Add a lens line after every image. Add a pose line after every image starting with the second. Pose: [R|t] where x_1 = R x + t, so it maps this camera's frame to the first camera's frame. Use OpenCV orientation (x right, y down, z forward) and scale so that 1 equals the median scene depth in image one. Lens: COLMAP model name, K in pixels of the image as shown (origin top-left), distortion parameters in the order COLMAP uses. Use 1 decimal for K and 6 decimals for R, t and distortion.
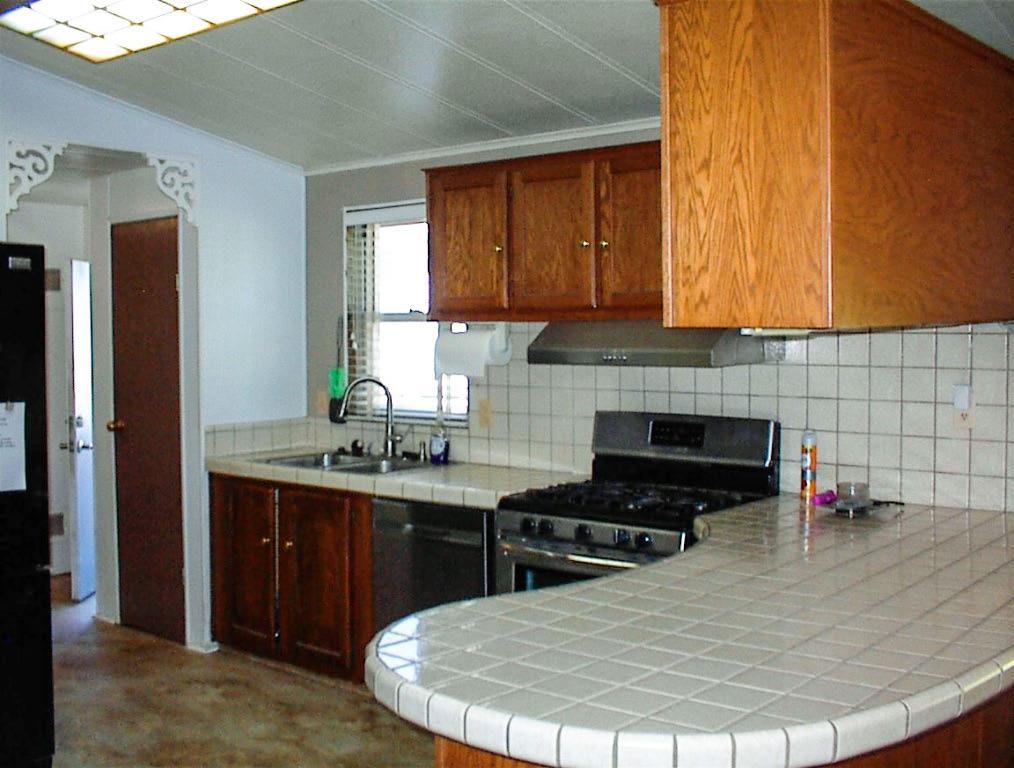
lens RADIAL K [[1154.1, 0, 507.5], [0, 1154.1, 372.1], [0, 0, 1]] dist [-0.151335, 0.239510]
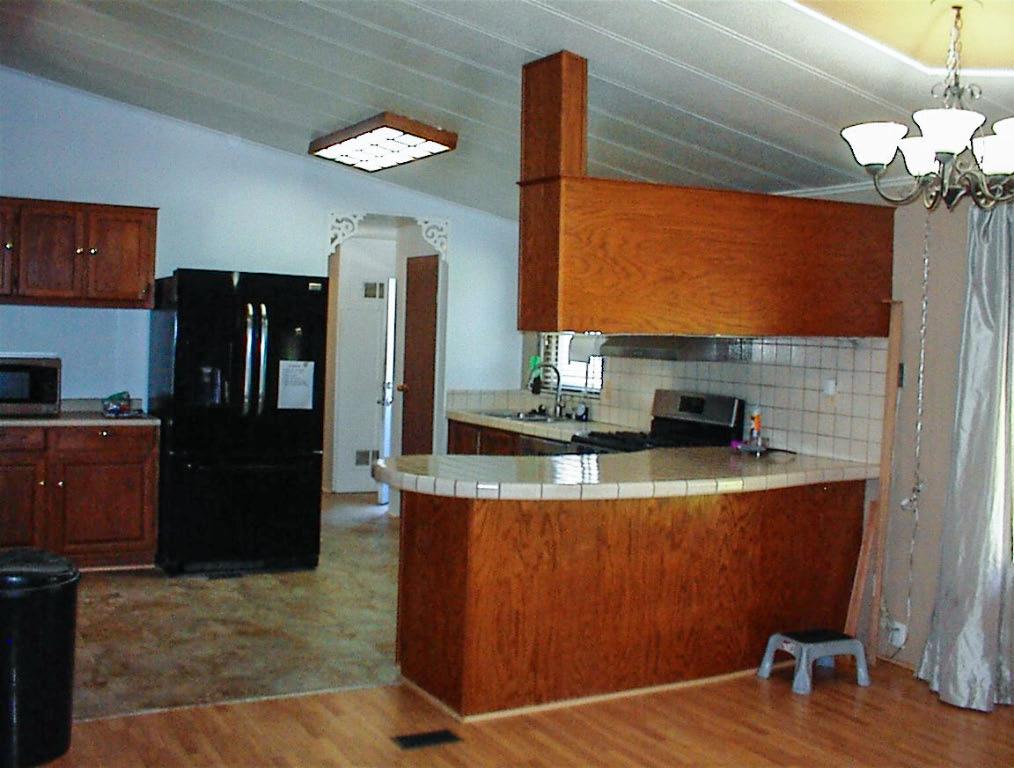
lens RADIAL K [[1154.1, 0, 507.5], [0, 1154.1, 372.1], [0, 0, 1]] dist [-0.151335, 0.239510]
pose [[0.929758, 0.050651, -0.364670, 0.402197], [-0.053301, 0.998575, 0.002802, 0.014884], [0.364292, 0.016833, 0.931133, -0.462249]]
